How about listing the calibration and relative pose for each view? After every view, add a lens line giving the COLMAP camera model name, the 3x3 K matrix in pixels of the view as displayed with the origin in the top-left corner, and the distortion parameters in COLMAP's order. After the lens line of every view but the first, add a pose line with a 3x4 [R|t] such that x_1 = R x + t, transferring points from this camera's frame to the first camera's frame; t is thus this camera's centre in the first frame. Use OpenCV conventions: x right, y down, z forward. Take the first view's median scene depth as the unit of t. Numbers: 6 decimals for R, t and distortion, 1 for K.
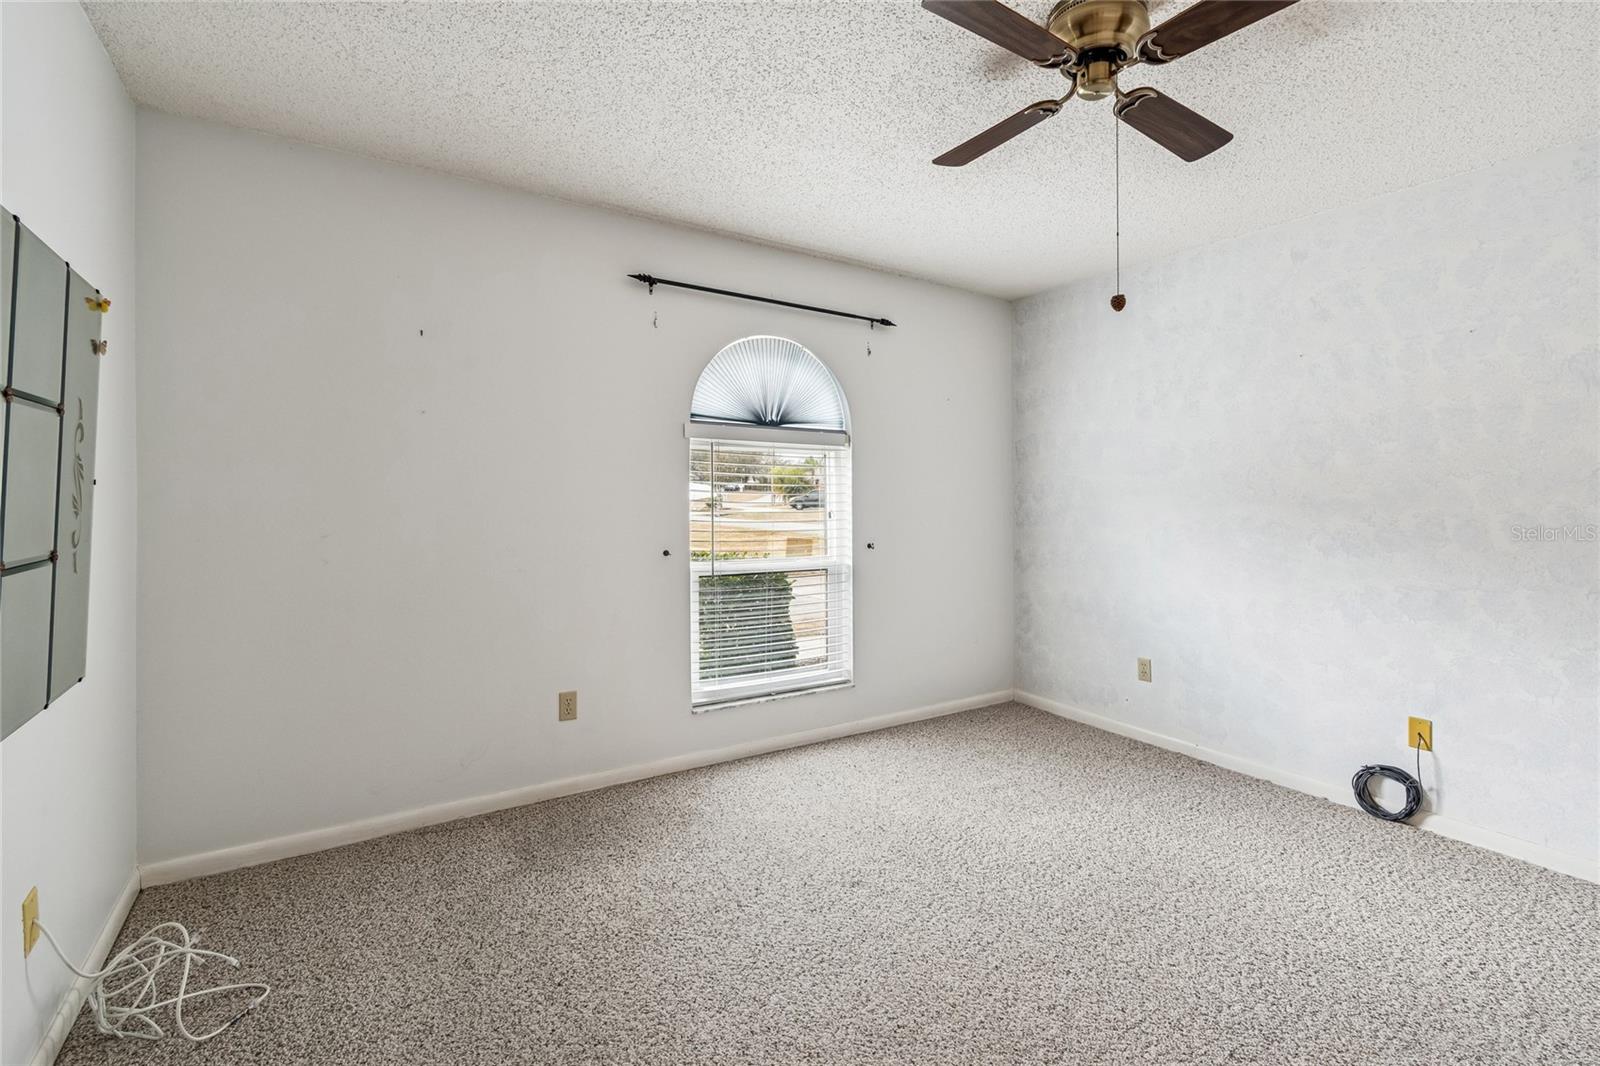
lens RADIAL K [[733.6, 0, 805.1], [0, 733.6, 498.8], [0, 0, 1]] dist [0.001098, -0.000329]
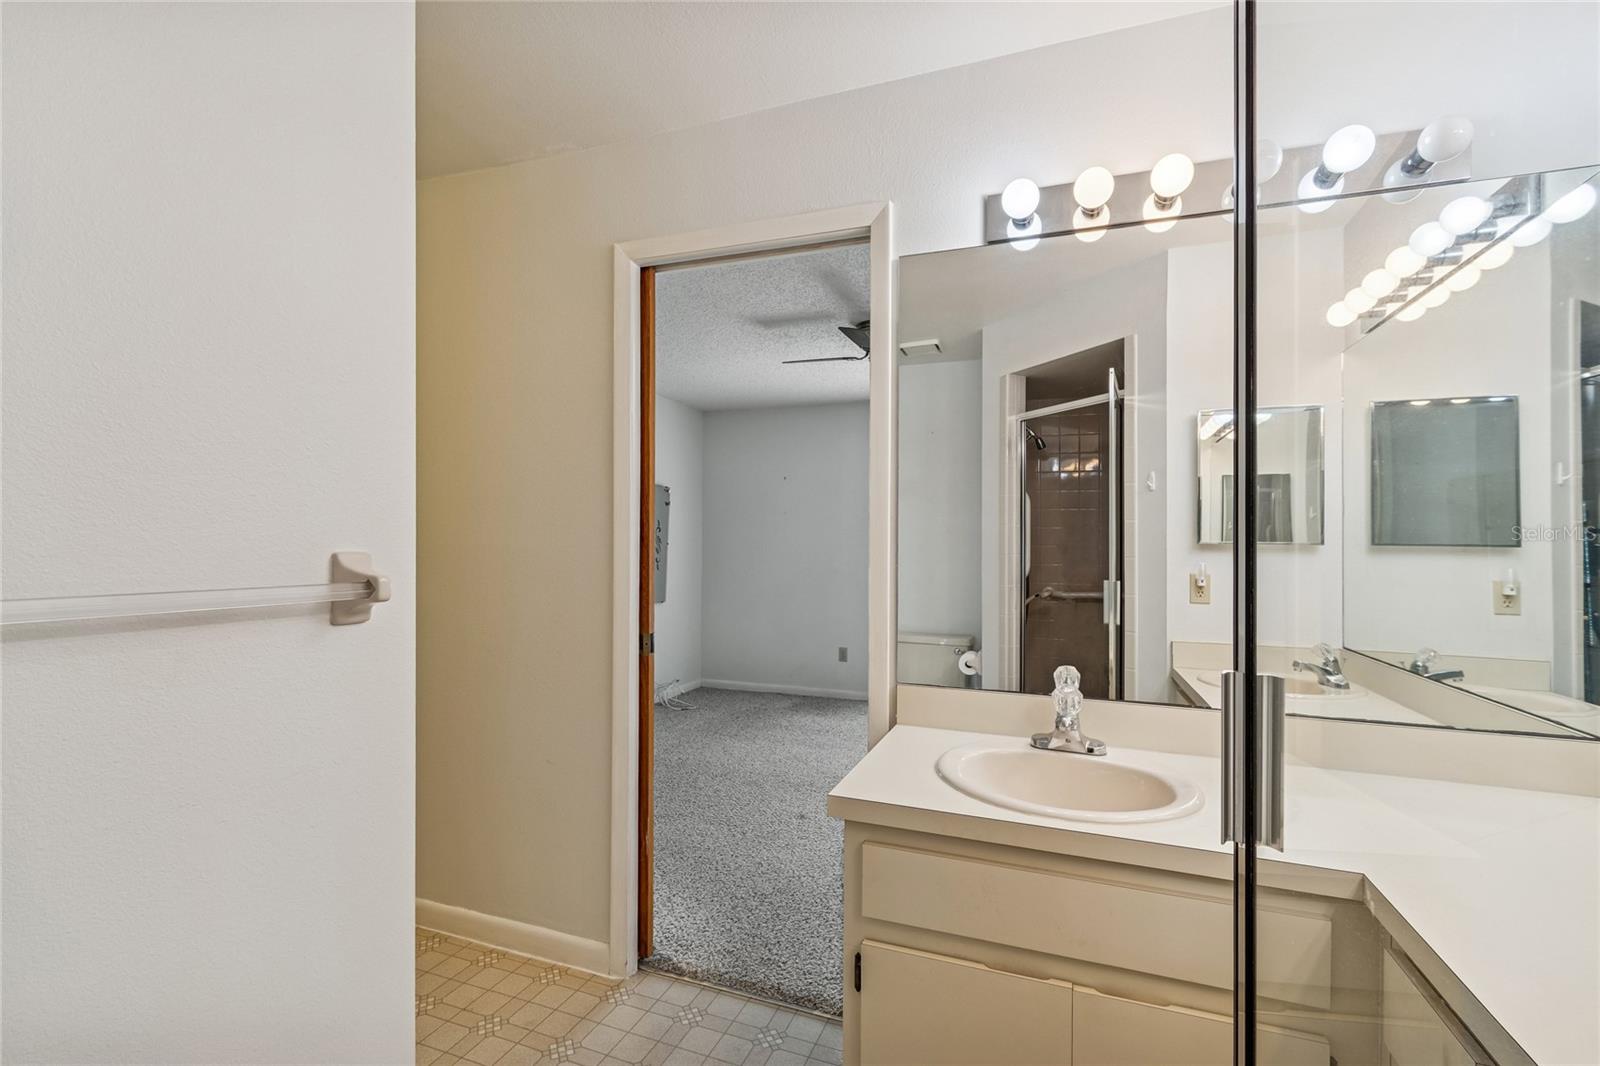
lens RADIAL K [[707.7, 0, 802.8], [0, 707.7, 550.2], [0, 0, 1]] dist [0.003827, -0.000267]
pose [[0.586575, 0.000421, -0.809895, 1.011914], [-0.012252, 0.999890, -0.008353, 0.012506], [0.809803, 0.014822, 0.586515, -0.197067]]
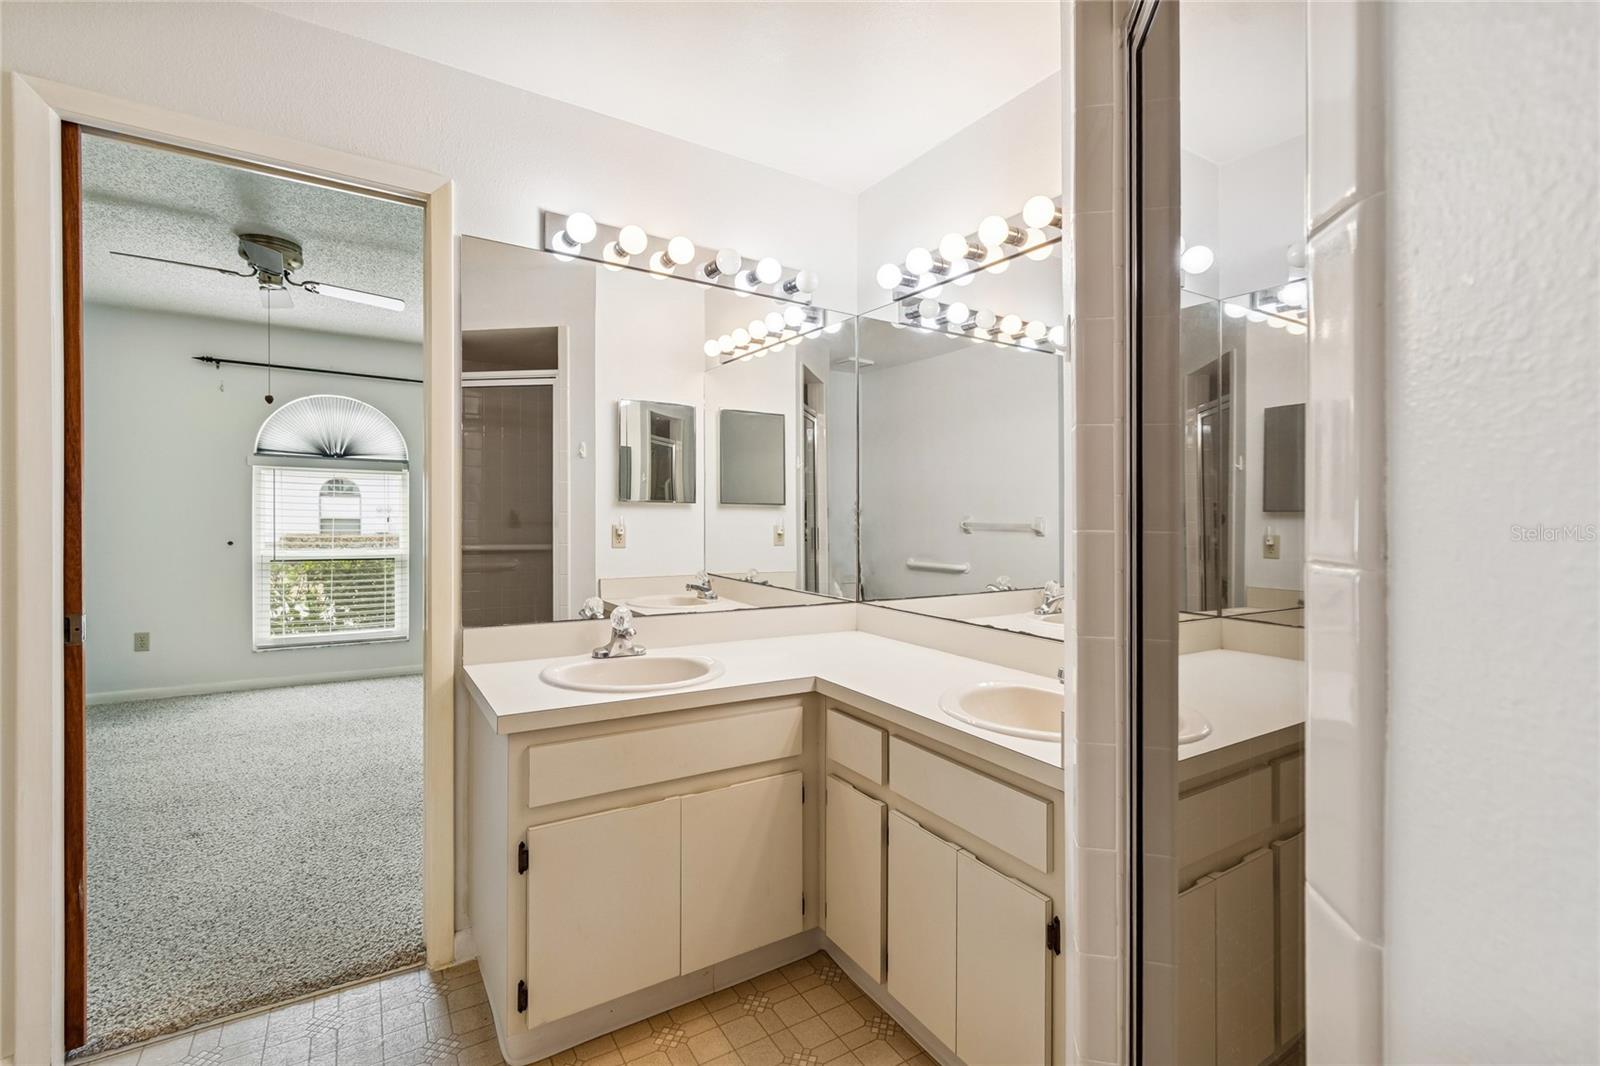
lens RADIAL K [[710.5, 0, 798.0], [0, 710.5, 507.8], [0, 0, 1]] dist [0.000687, -0.000373]
pose [[0.999672, 0.004490, -0.025195, 0.920065], [-0.004845, 0.999890, -0.014018, 0.015473], [0.025129, 0.014136, 0.999584, -0.380241]]
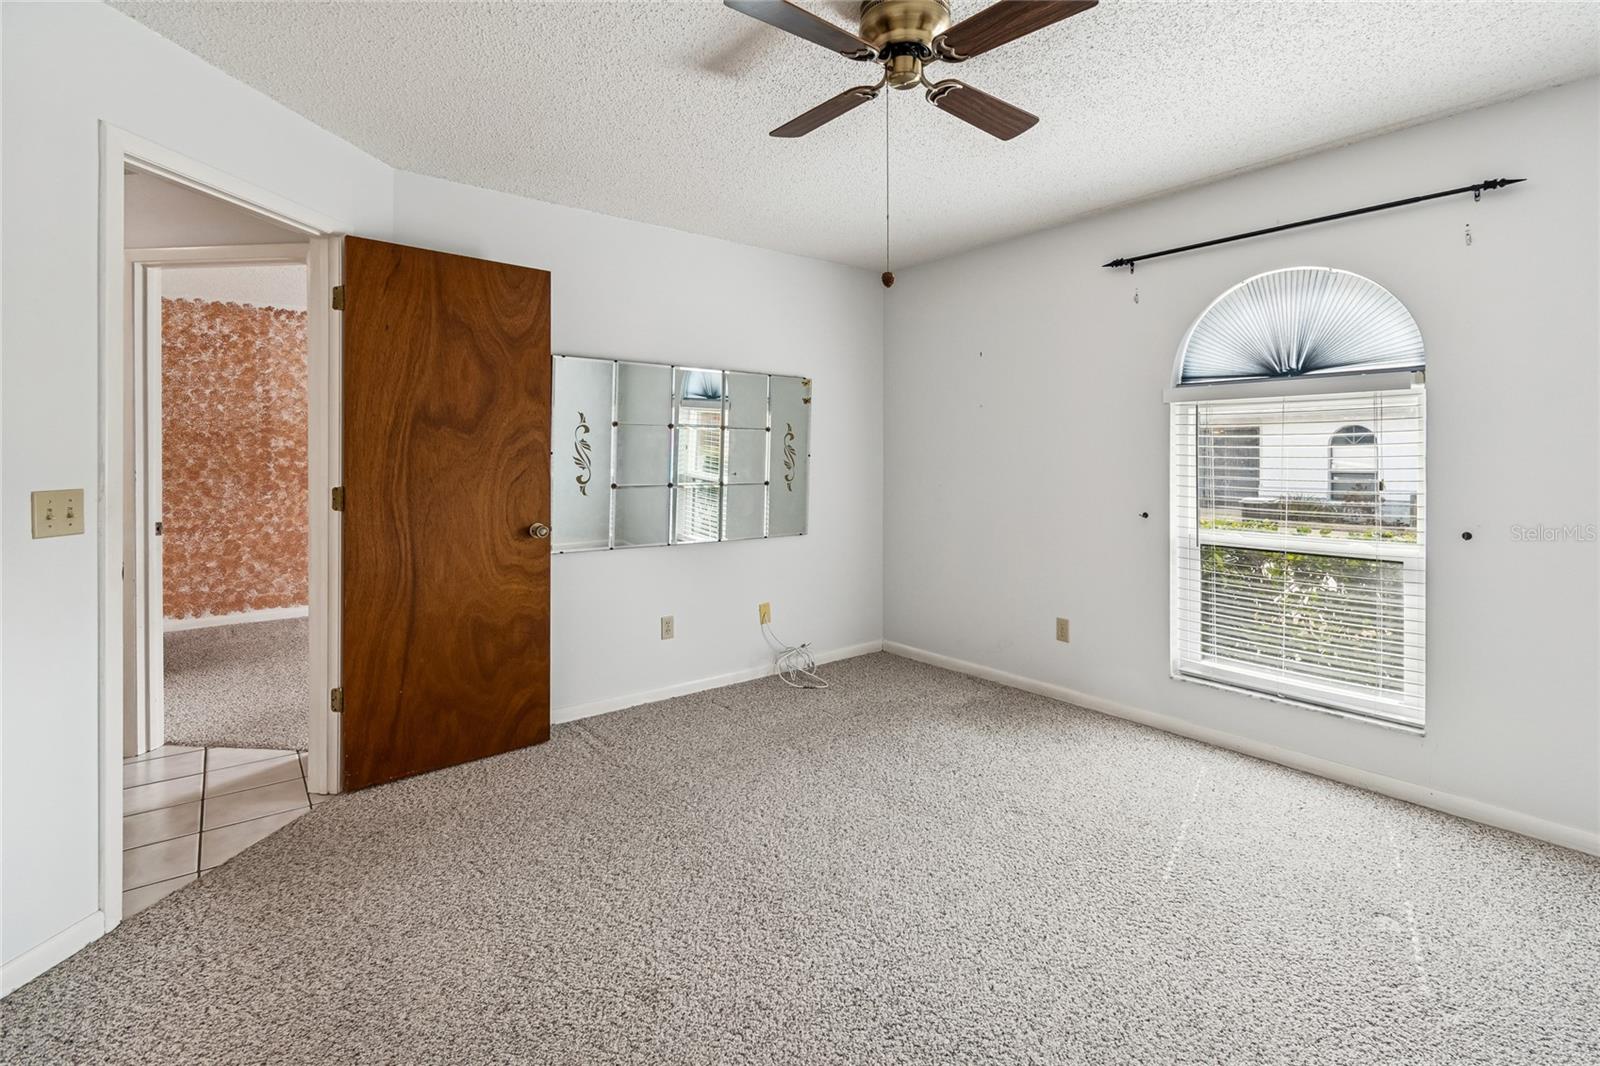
lens RADIAL K [[740.9, 0, 807.2], [0, 740.9, 468.4], [0, 0, 1]] dist [-0.001627, -0.000331]
pose [[0.092310, 0.002193, -0.995728, 0.759515], [-0.005524, 0.999983, 0.001690, 0.007690], [0.995715, 0.005345, 0.092321, 0.387211]]
